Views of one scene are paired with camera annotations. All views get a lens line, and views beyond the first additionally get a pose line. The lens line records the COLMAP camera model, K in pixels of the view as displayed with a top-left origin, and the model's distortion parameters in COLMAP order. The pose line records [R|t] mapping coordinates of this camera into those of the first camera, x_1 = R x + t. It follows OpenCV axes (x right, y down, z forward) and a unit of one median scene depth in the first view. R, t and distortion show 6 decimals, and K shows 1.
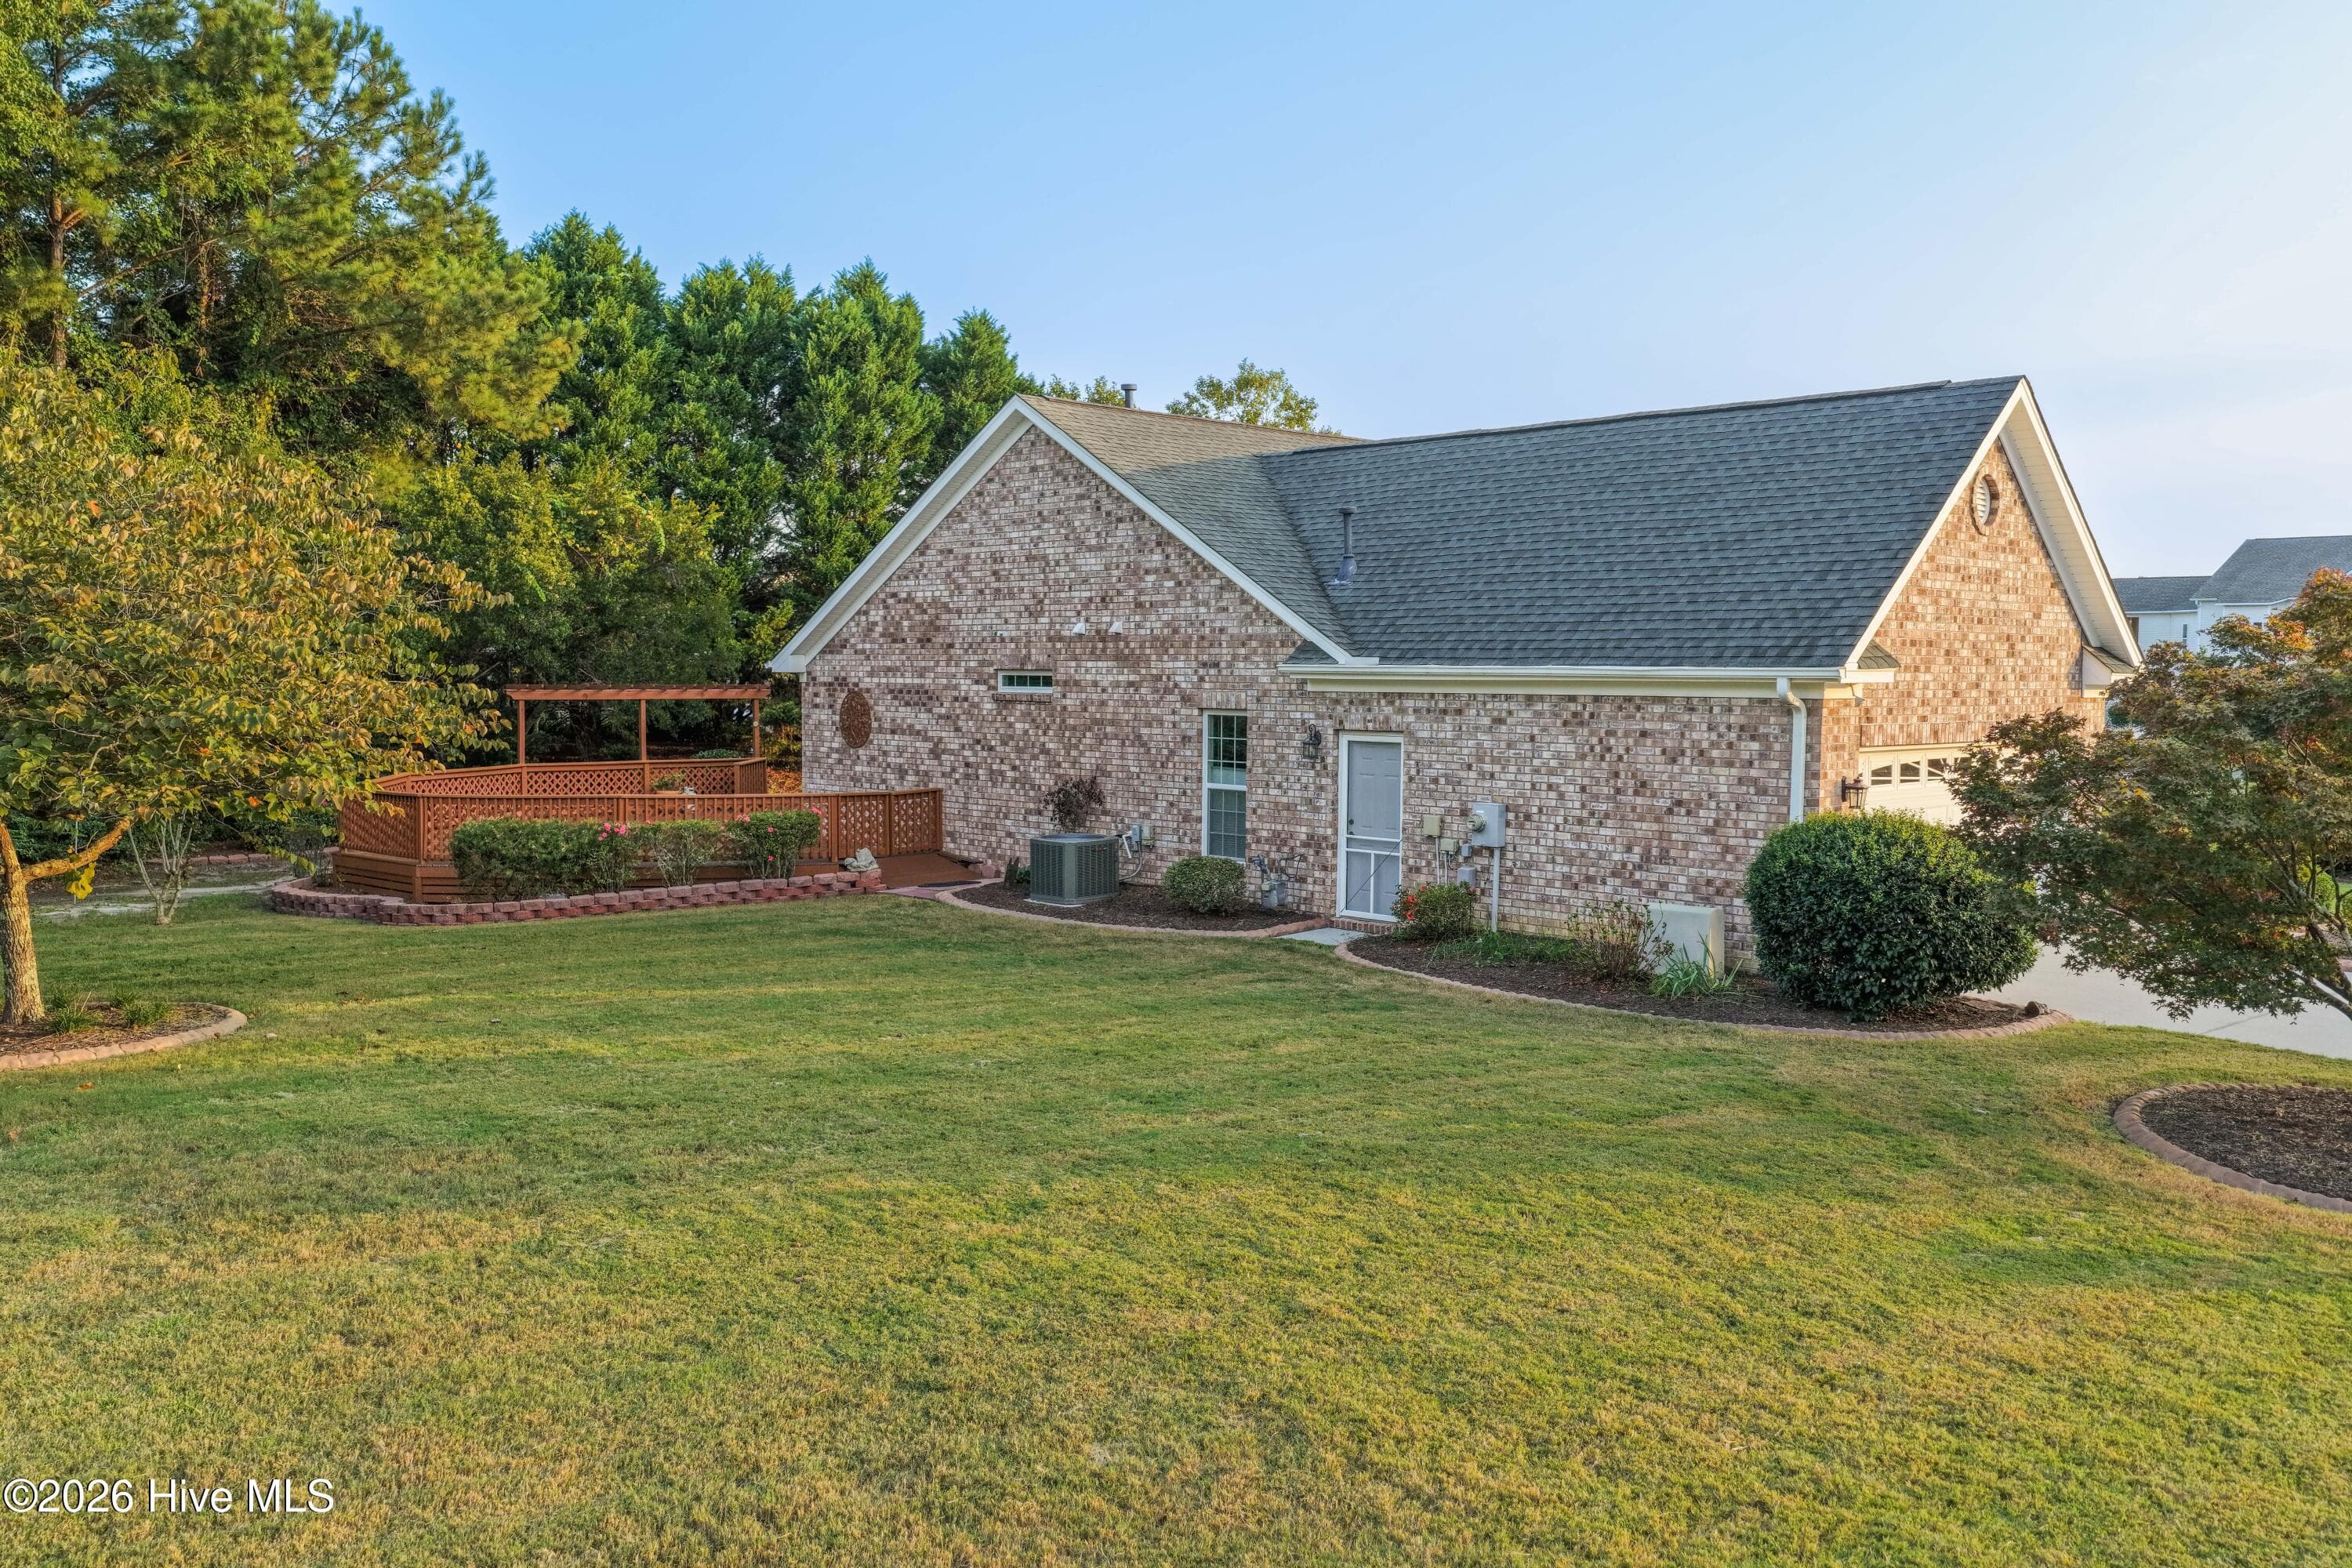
lens RADIAL K [[1986.4, 0, 1181.5], [0, 1986.4, 781.9], [0, 0, 1]] dist [-0.013134, -0.004194]
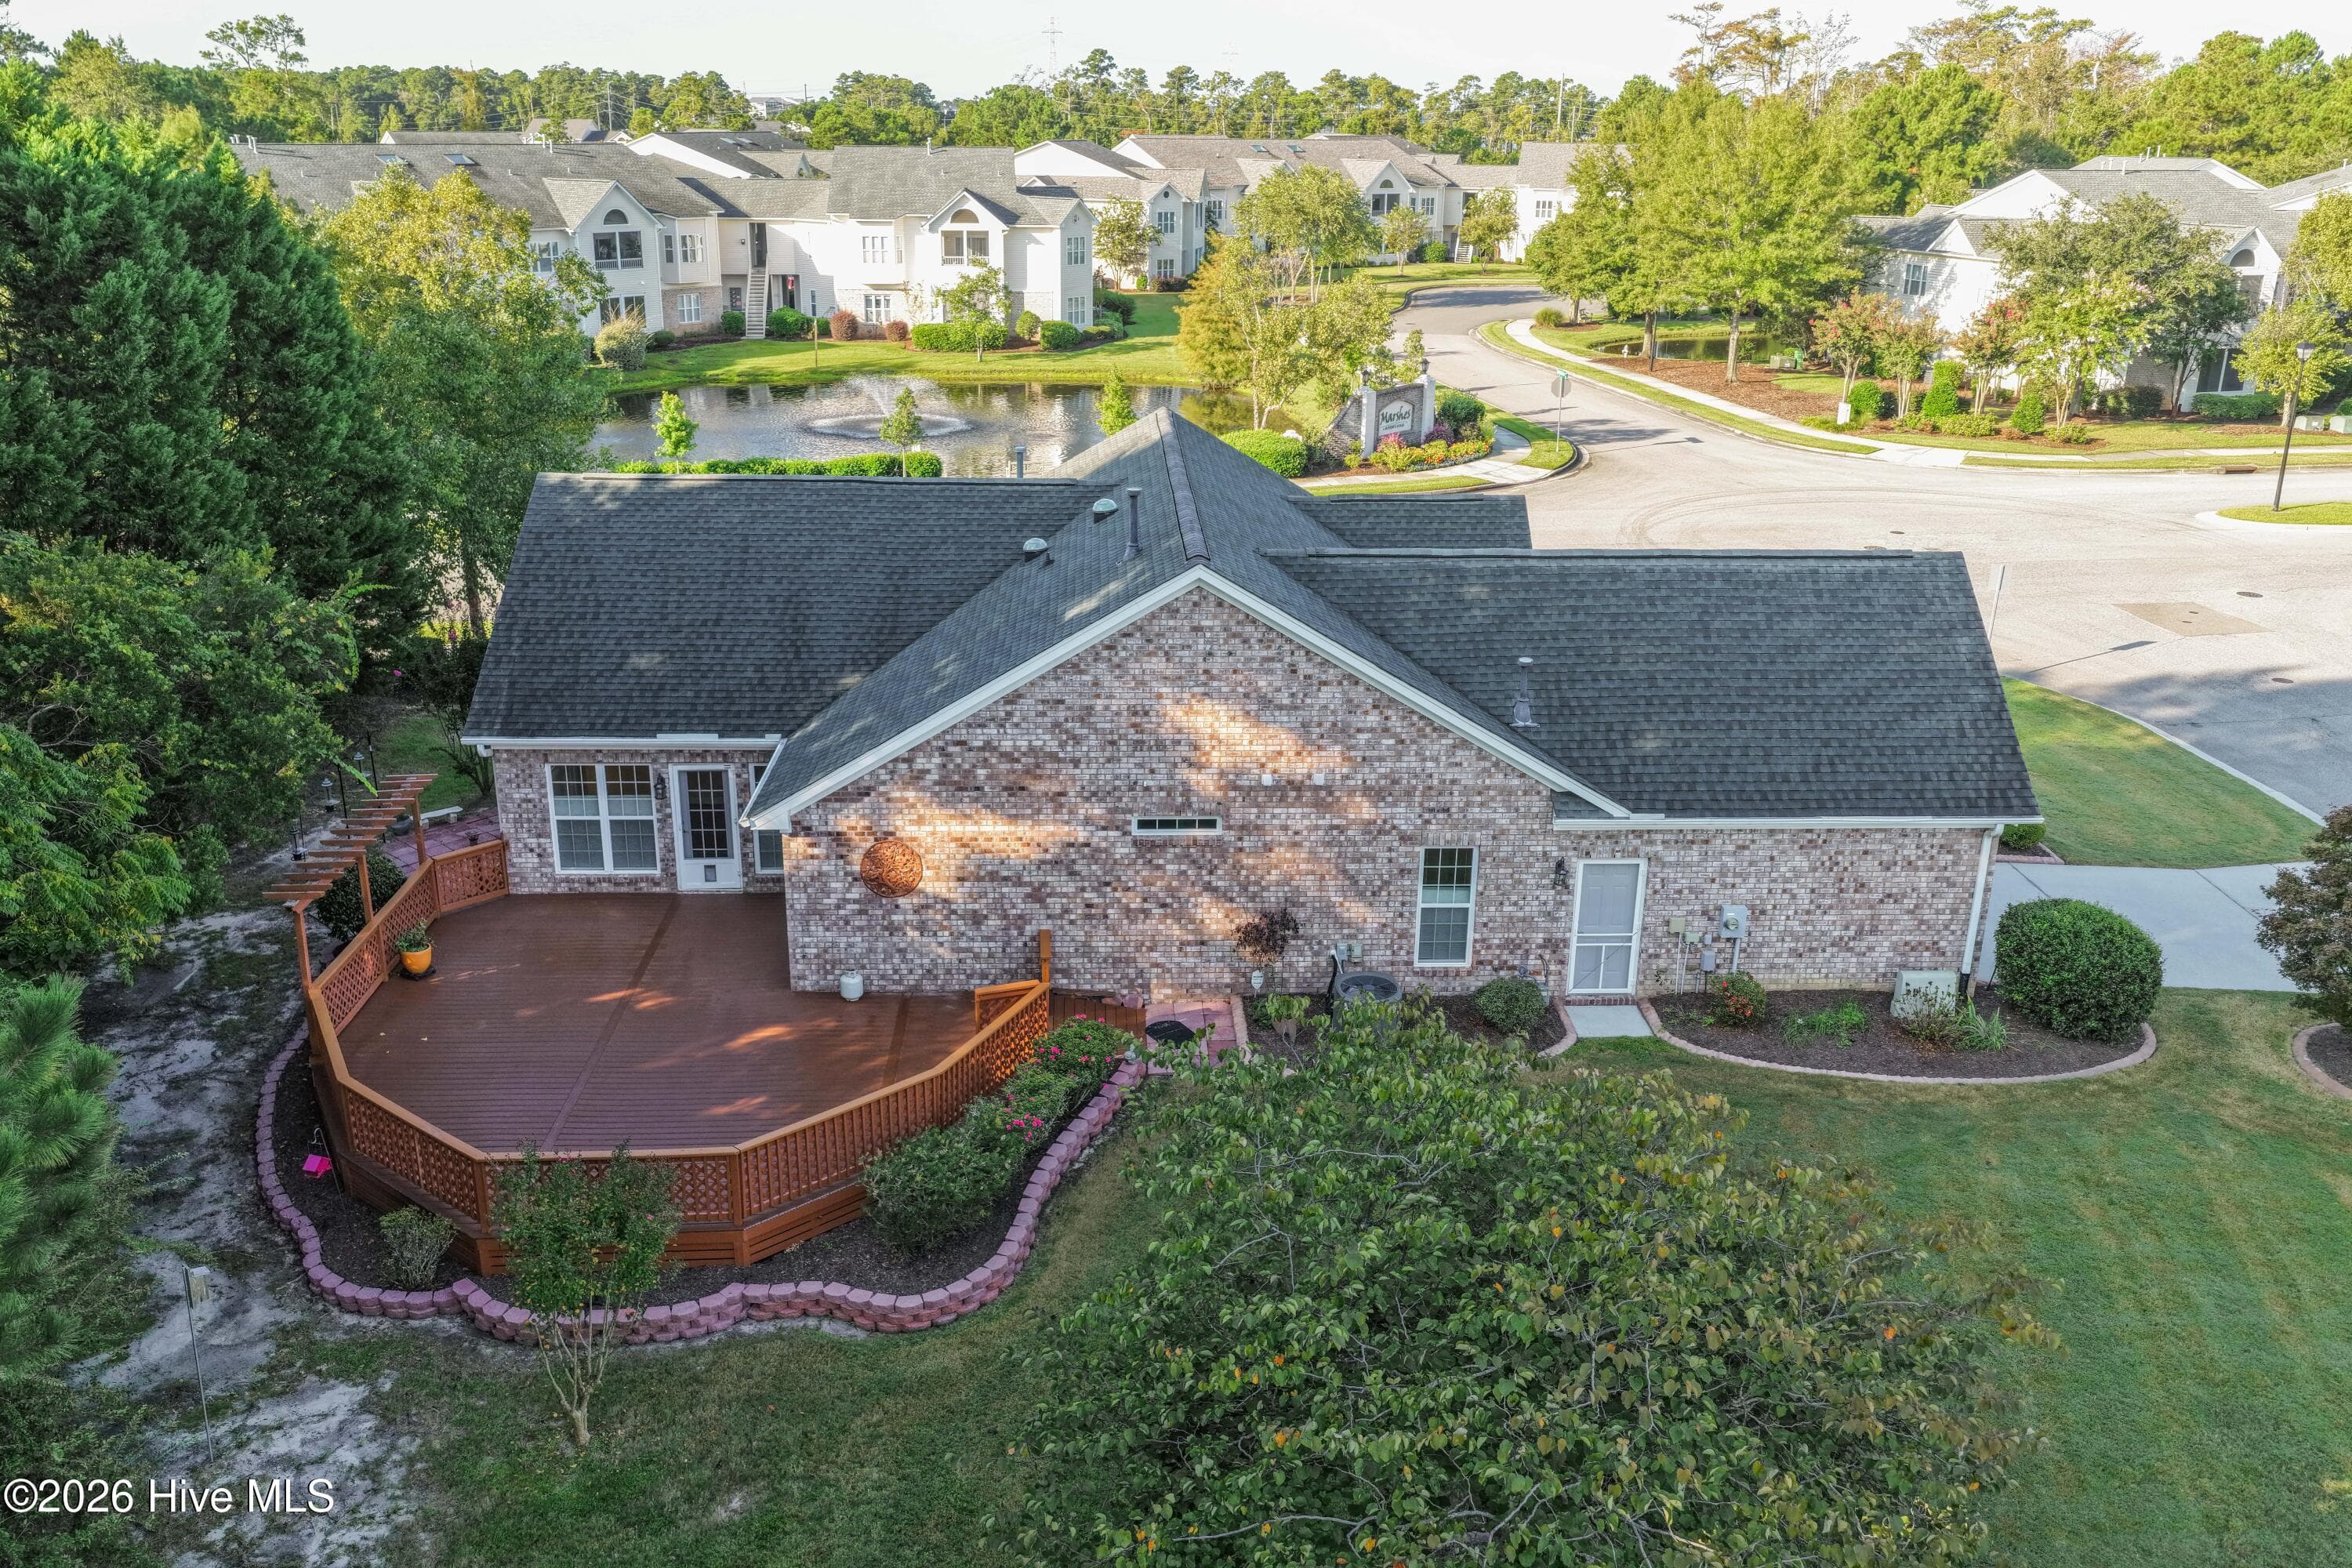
lens RADIAL K [[1969.6, 0, 1175.7], [0, 1969.6, 787.4], [0, 0, 1]] dist [-0.010589, -0.000189]
pose [[0.650394, -0.245628, 0.718787, -0.835387], [0.033854, 0.954707, 0.295615, -0.383934], [-0.758842, -0.167932, 0.629251, 0.374374]]
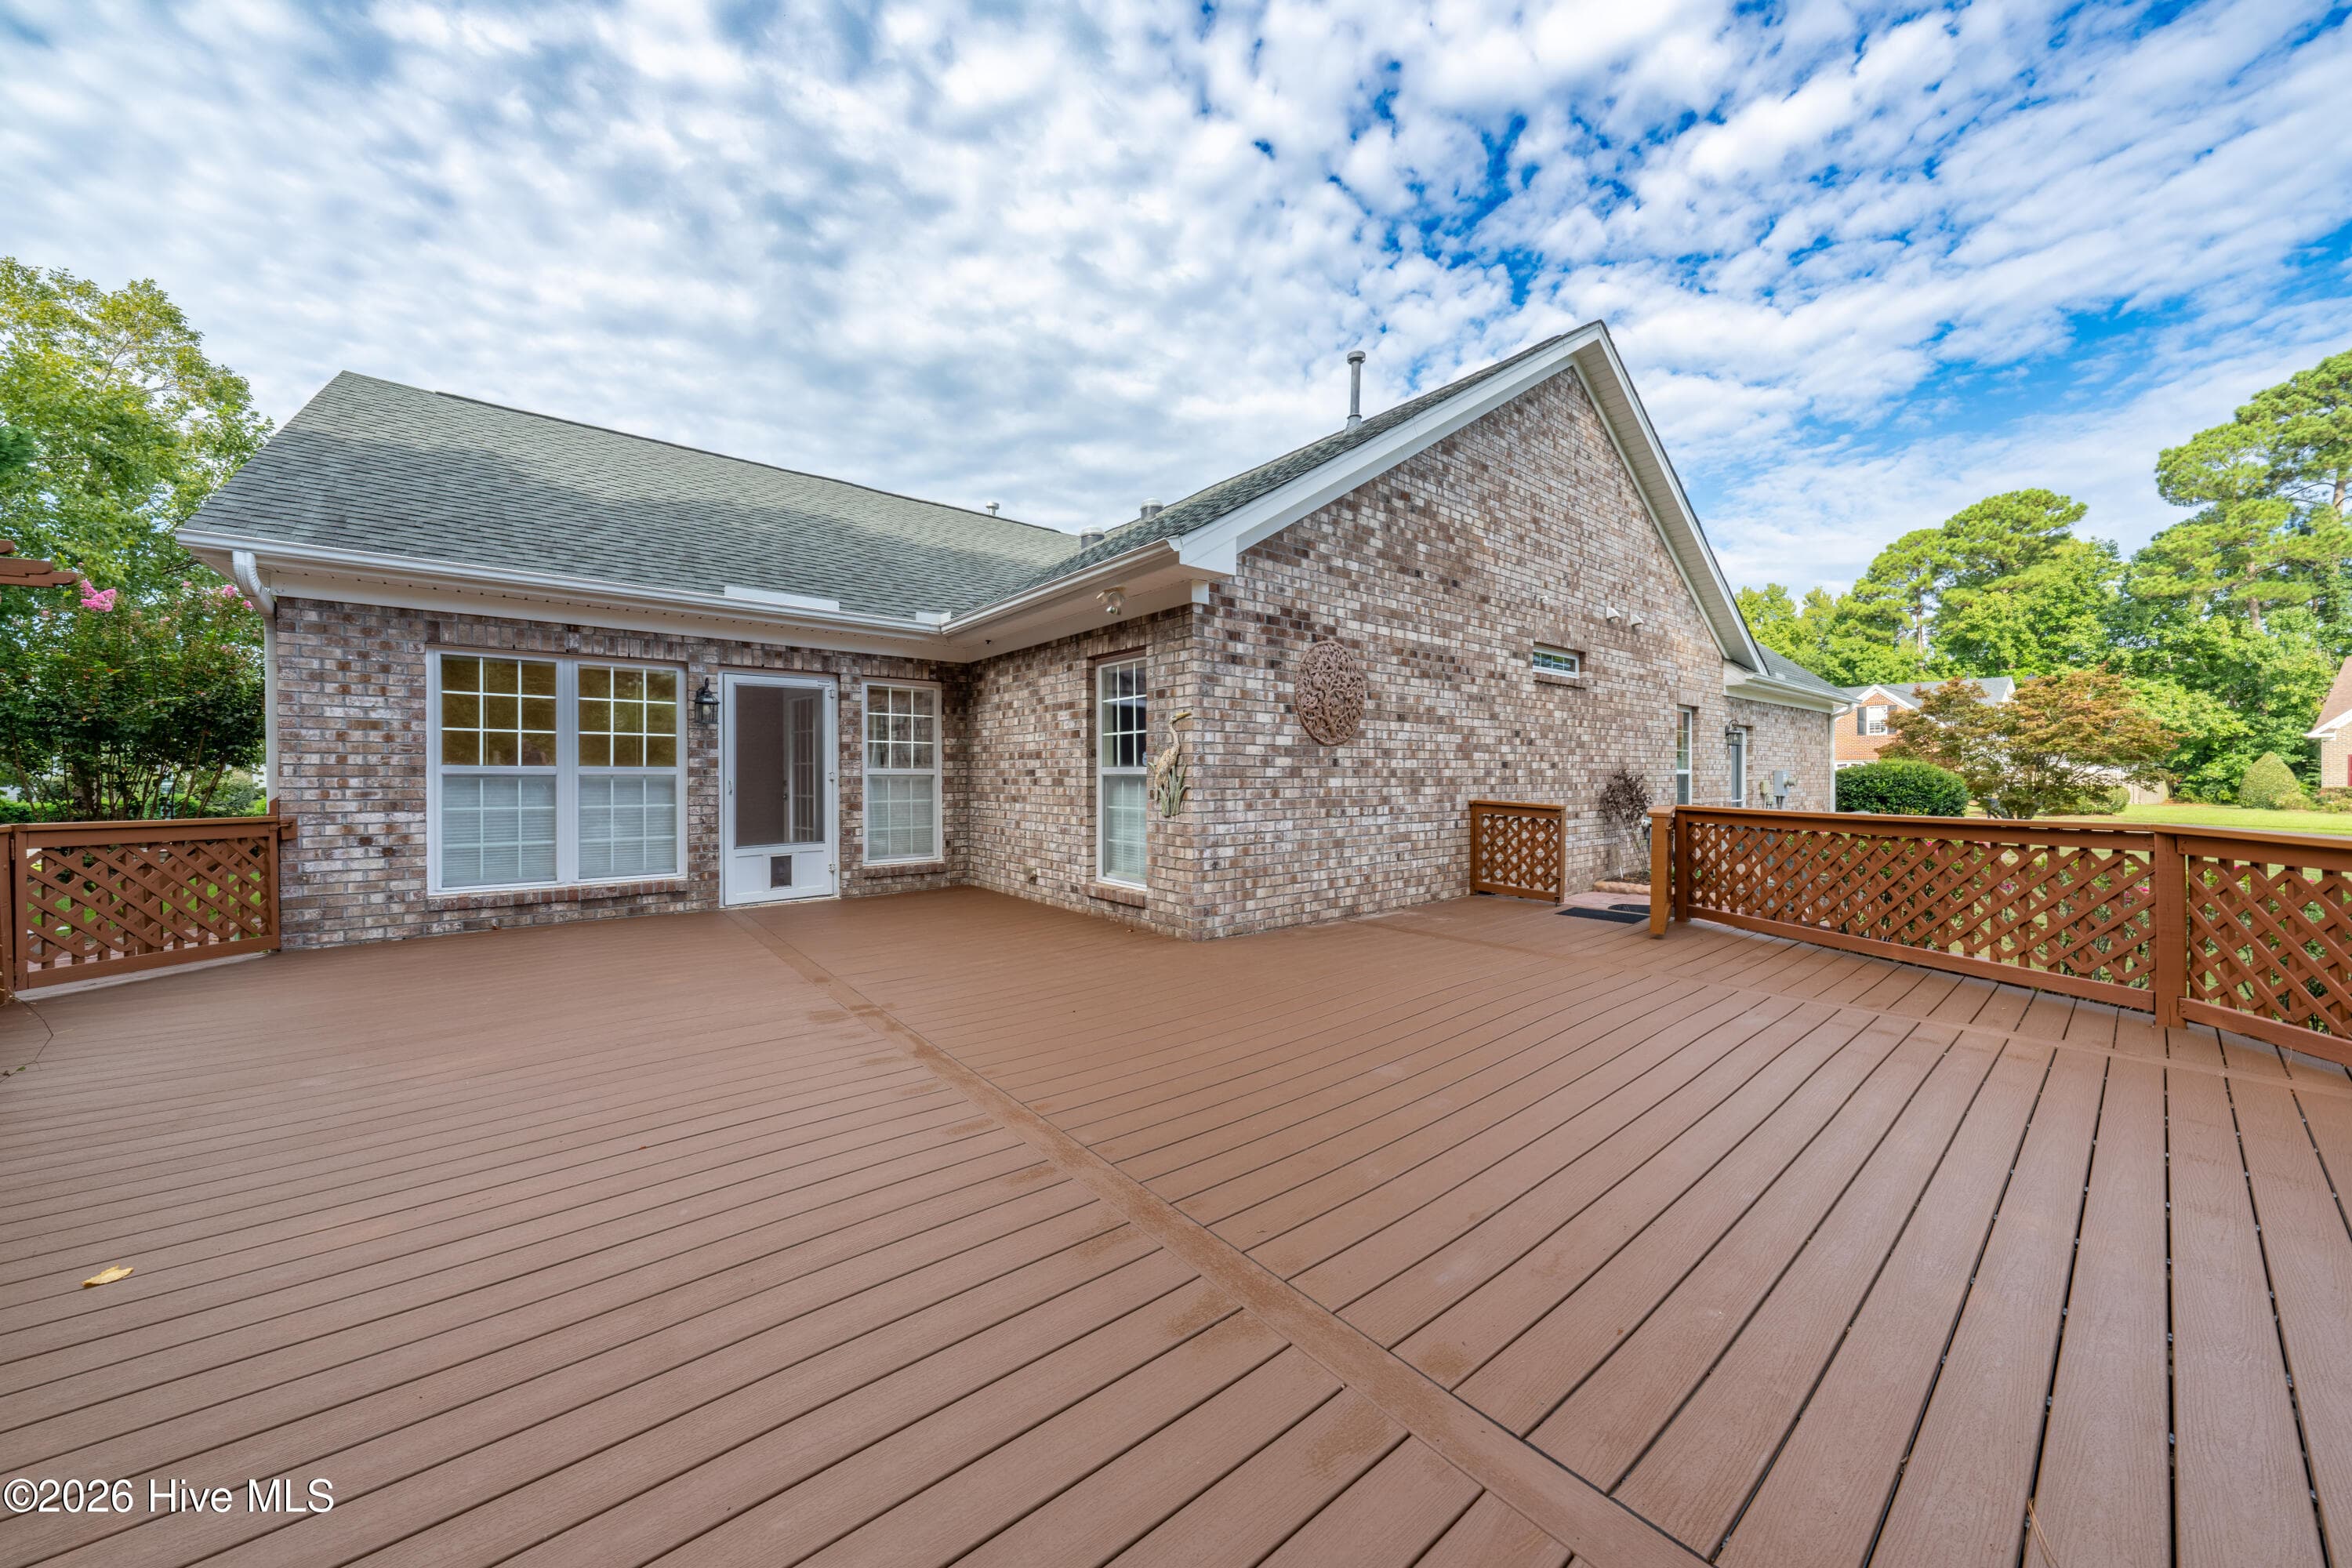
lens RADIAL K [[804.8, 0, 1183.3], [0, 804.8, 774.1], [0, 0, 1]] dist [-0.002169, -0.000113]
pose [[0.070014, -0.009350, 0.997502, -0.444969], [0.057113, 0.998353, 0.005350, -0.014567], [-0.995910, 0.056596, 0.070433, 1.175307]]
